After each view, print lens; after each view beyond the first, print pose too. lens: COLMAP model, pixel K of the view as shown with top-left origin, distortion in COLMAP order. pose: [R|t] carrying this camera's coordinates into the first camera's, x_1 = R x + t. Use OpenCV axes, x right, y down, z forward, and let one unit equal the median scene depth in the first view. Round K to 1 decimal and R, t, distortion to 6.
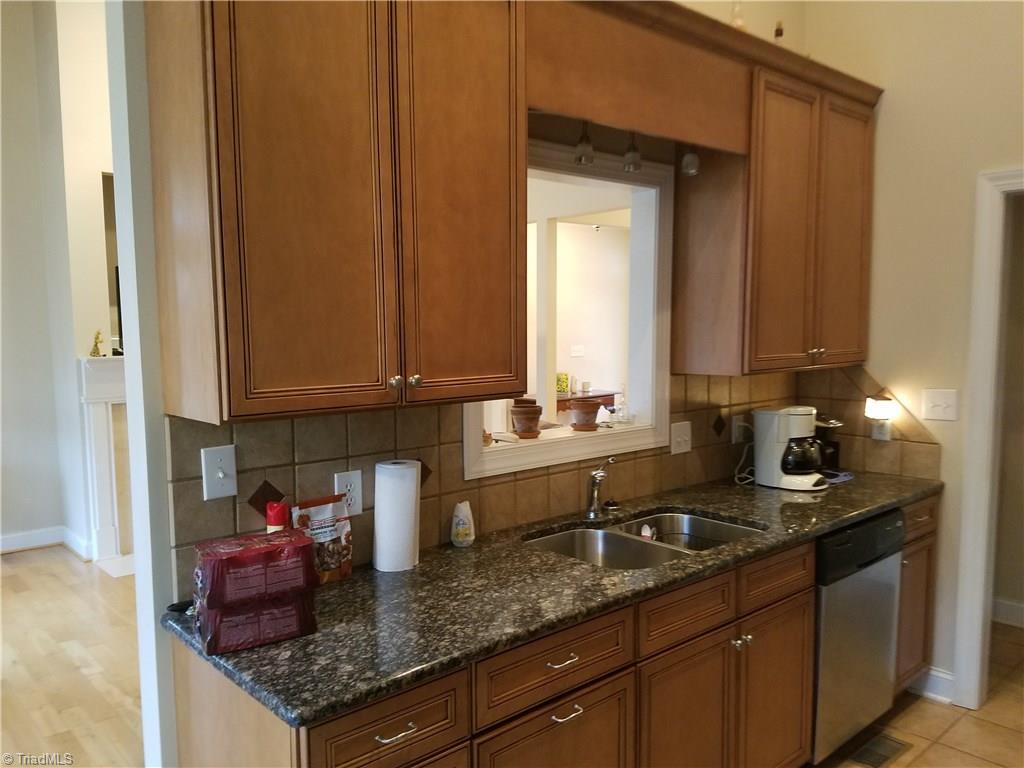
lens RADIAL K [[768.4, 0, 498.3], [0, 768.4, 386.4], [0, 0, 1]] dist [0.223436, -0.376948]
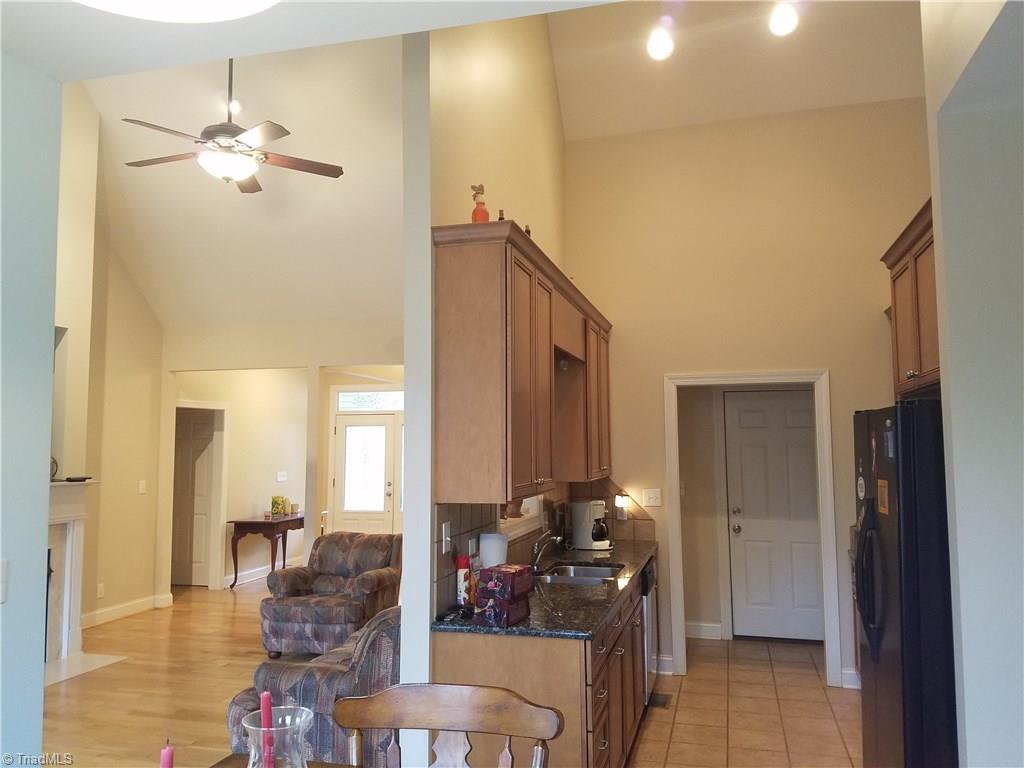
lens RADIAL K [[768.4, 0, 498.3], [0, 768.4, 386.4], [0, 0, 1]] dist [0.223436, -0.376948]
pose [[0.841679, 0.045720, 0.538038, -0.683291], [0.042566, 0.987691, -0.150517, 0.023276], [-0.538297, 0.149589, 0.829373, -0.314840]]
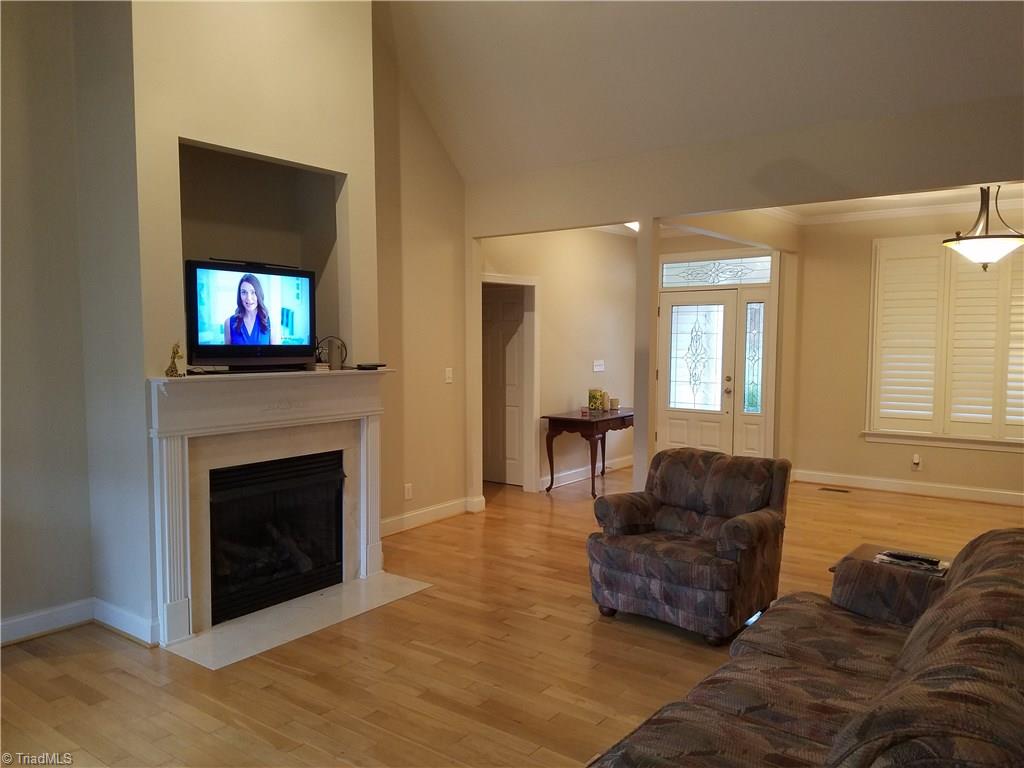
lens RADIAL K [[770.0, 0, 496.3], [0, 770.0, 386.8], [0, 0, 1]] dist [0.288056, -0.515252]
pose [[0.982677, -0.003382, 0.185298, -0.538306], [0.006059, 0.999885, -0.013883, -0.023906], [-0.185230, 0.014765, 0.982584, 0.295740]]
